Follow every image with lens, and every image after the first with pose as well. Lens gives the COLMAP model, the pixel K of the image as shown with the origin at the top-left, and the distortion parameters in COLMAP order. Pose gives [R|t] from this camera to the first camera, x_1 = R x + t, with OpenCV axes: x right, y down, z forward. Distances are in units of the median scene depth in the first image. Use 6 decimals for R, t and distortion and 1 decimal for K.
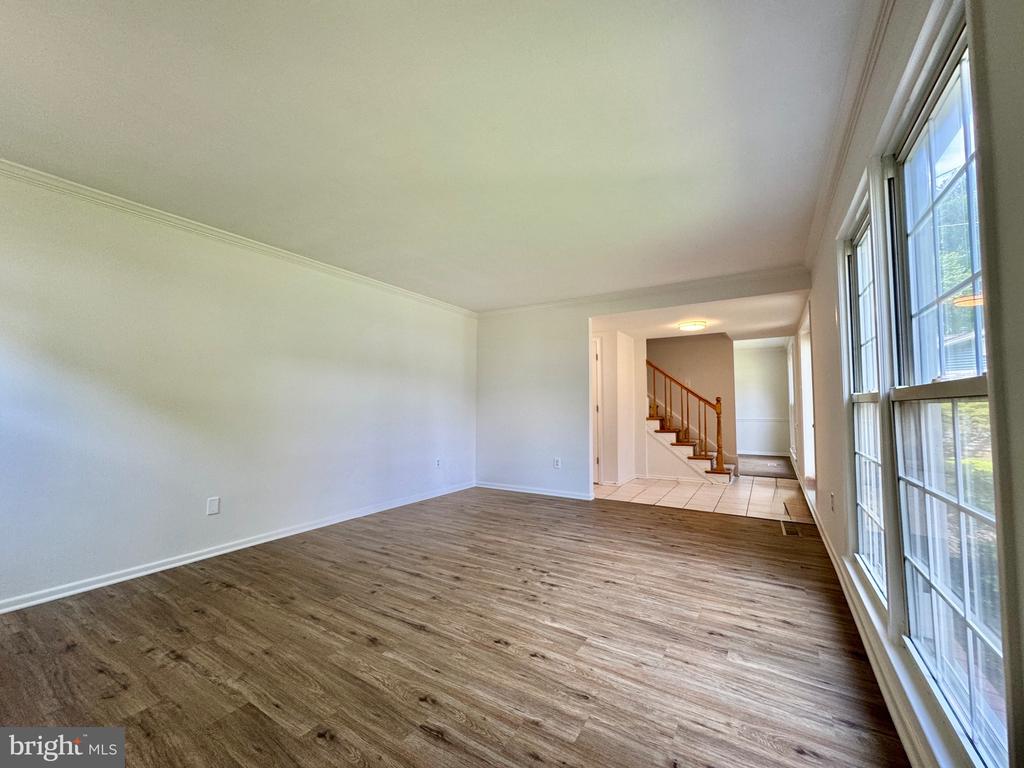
lens RADIAL K [[410.9, 0, 511.1], [0, 410.9, 384.5], [0, 0, 1]] dist [0.000536, 0.000007]
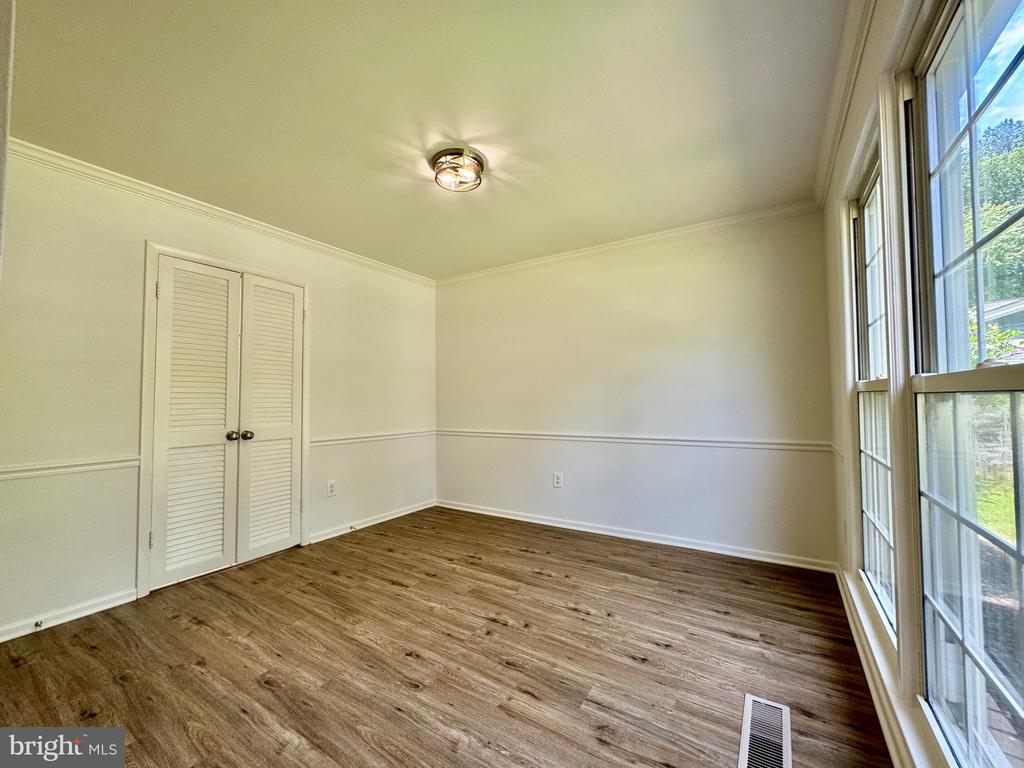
lens RADIAL K [[410.9, 0, 517.1], [0, 410.9, 384.2], [0, 0, 1]] dist [0.000536, 0.000007]
pose [[0.999952, -0.008944, -0.004023, 0.166538], [0.009022, 0.999767, 0.019593, 0.006212], [0.003847, -0.019628, 0.999800, 0.188756]]
